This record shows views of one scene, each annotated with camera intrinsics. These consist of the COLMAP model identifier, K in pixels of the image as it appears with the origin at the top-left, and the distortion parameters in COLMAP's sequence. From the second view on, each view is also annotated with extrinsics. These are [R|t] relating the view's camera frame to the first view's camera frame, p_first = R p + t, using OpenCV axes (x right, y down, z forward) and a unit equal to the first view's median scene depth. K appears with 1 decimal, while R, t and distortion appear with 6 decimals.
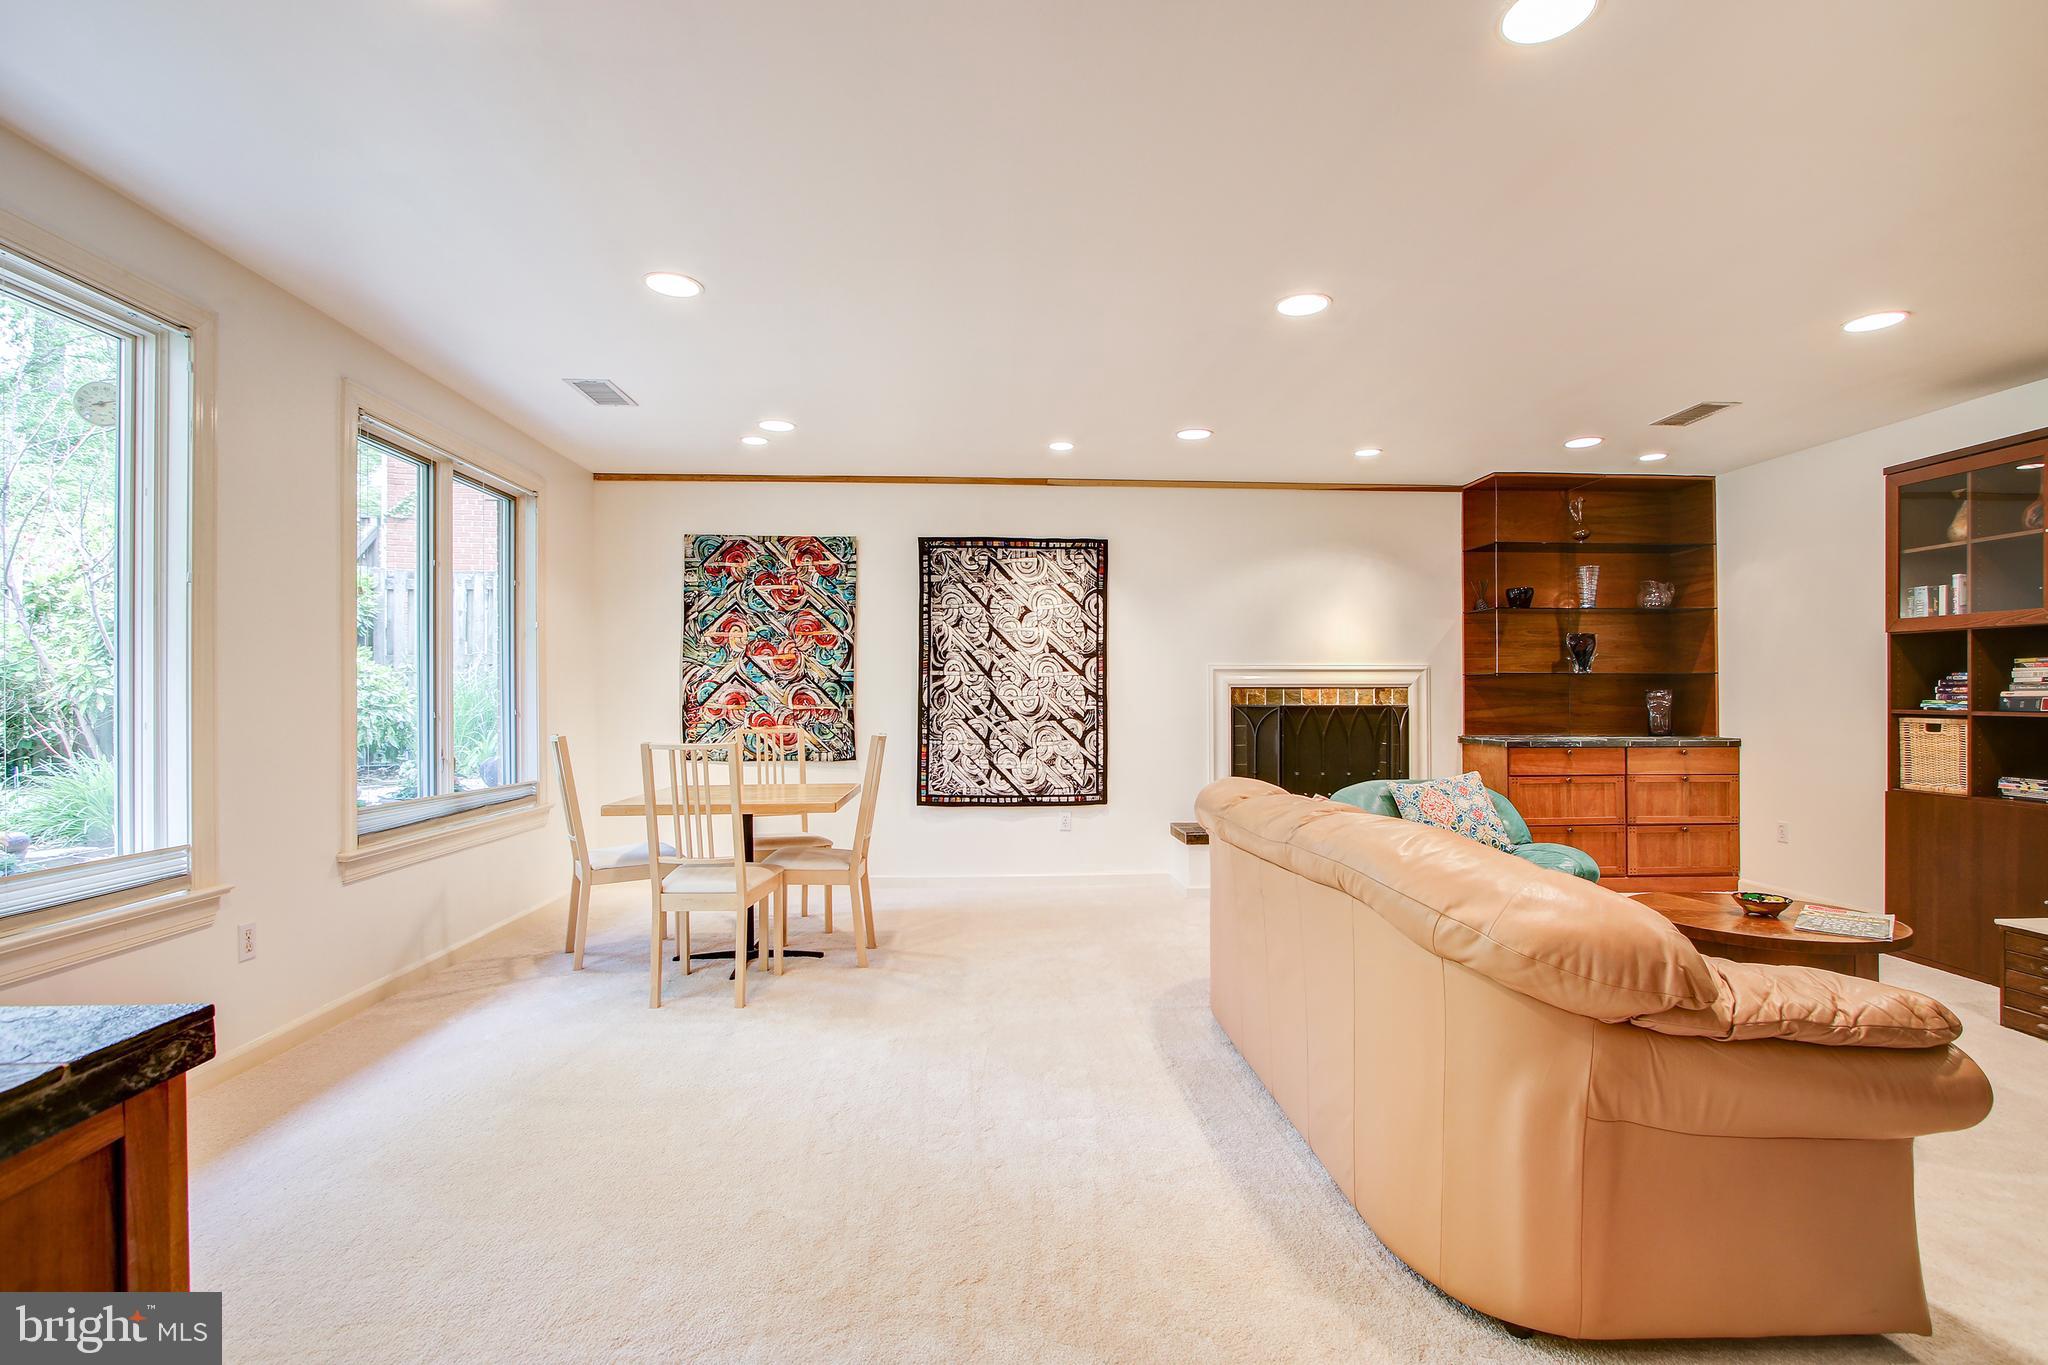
lens RADIAL K [[946.6, 0, 1015.1], [0, 946.6, 695.1], [0, 0, 1]] dist [-0.020521, 0.003861]
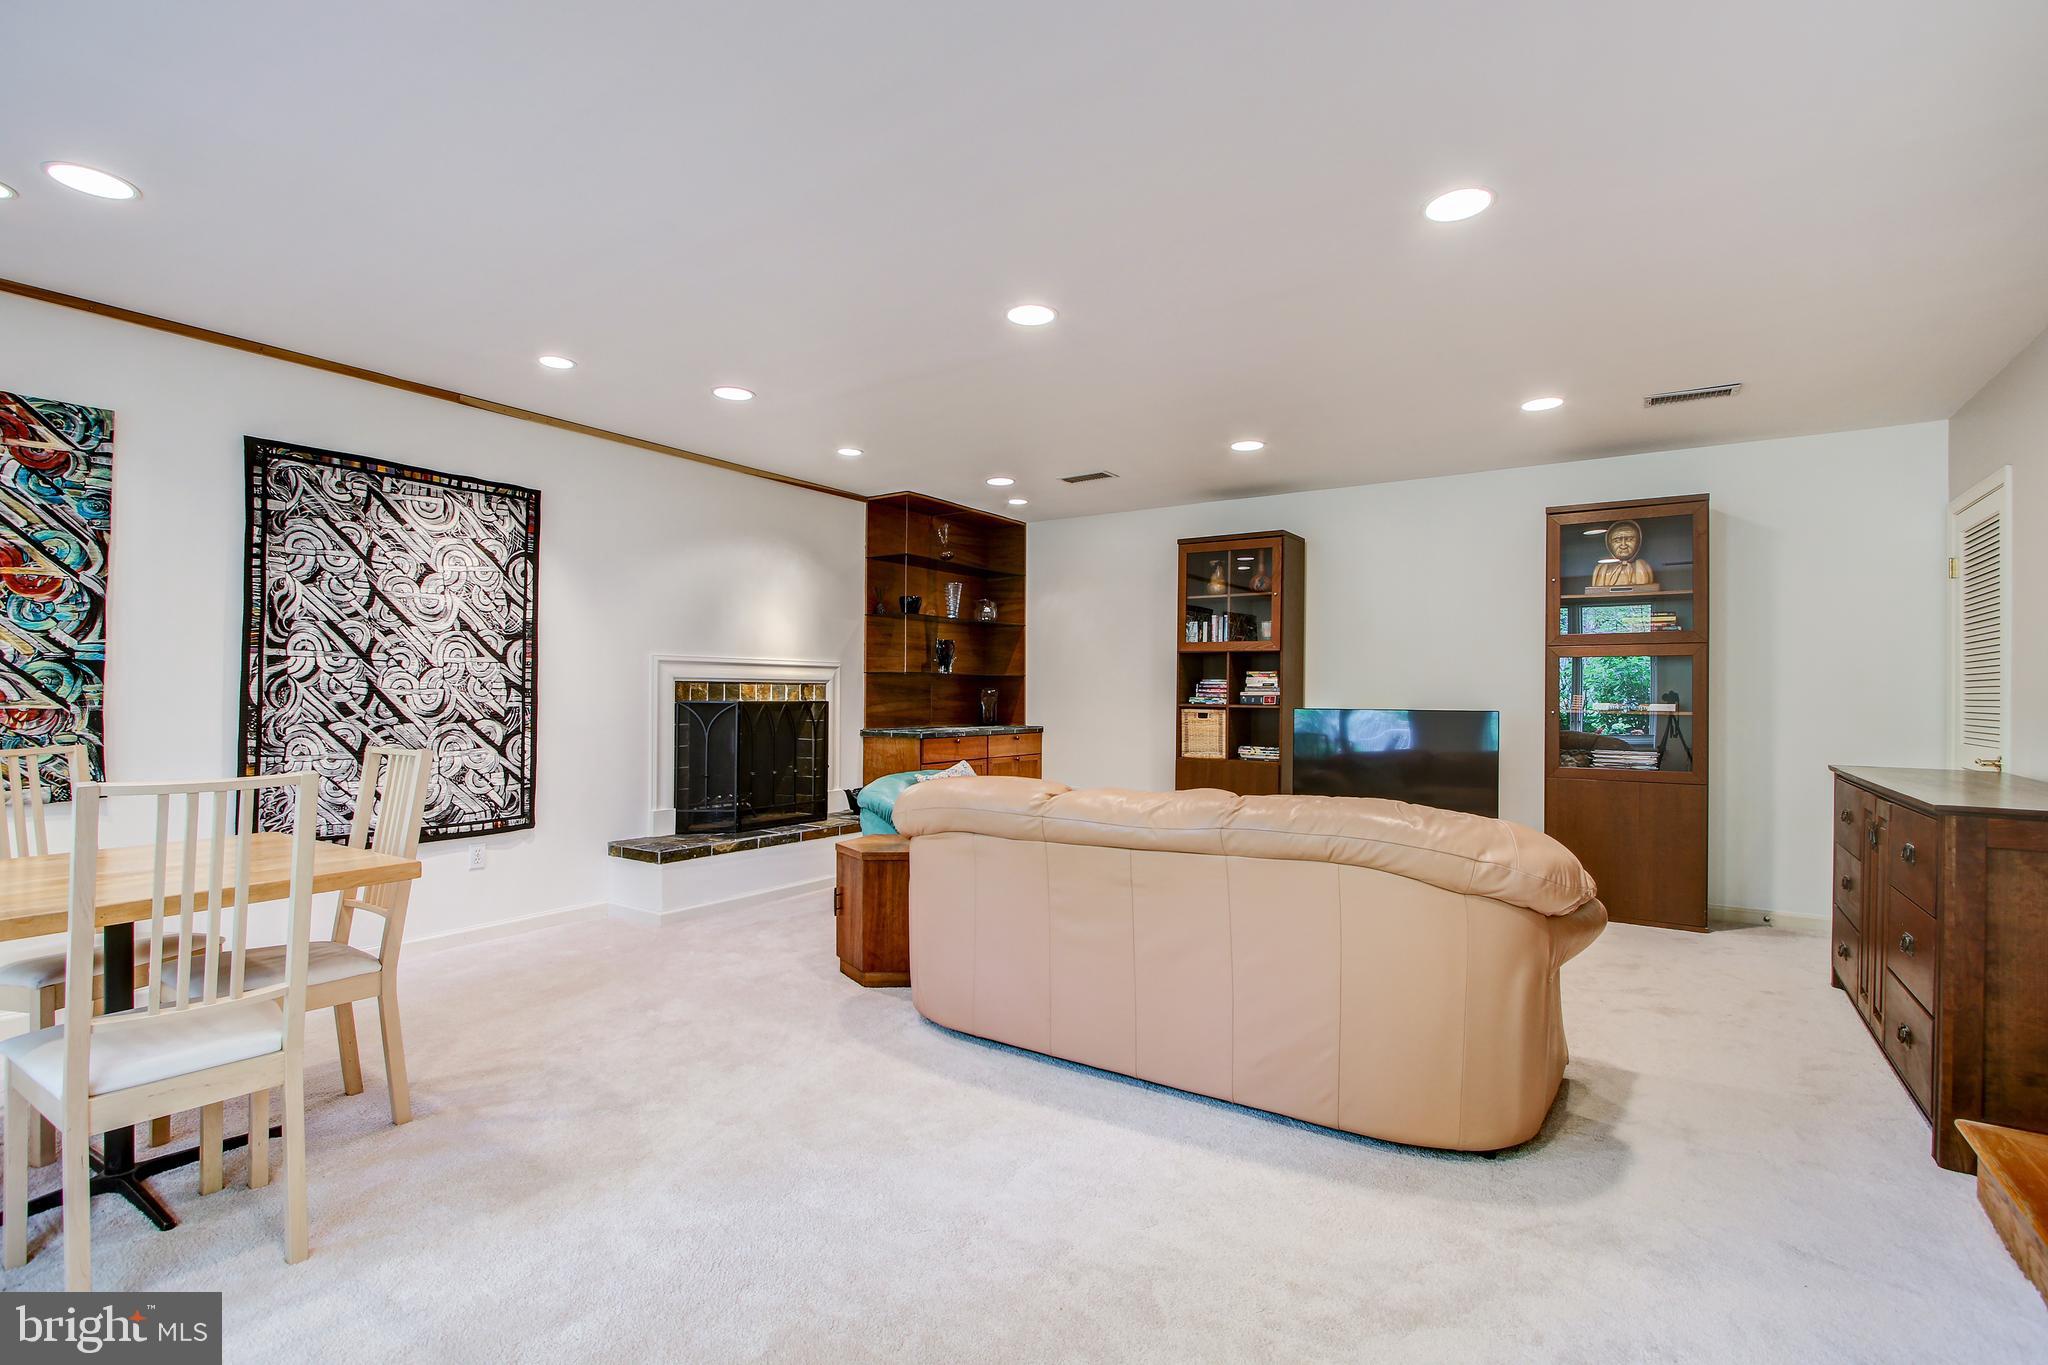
lens RADIAL K [[946.6, 0, 1036.0], [0, 946.6, 691.7], [0, 0, 1]] dist [-0.020521, 0.003861]
pose [[0.600046, 0.006285, 0.799941, -0.281082], [-0.007580, 0.999969, -0.002170, 0.001171], [-0.799930, -0.004762, 0.600075, 0.203283]]
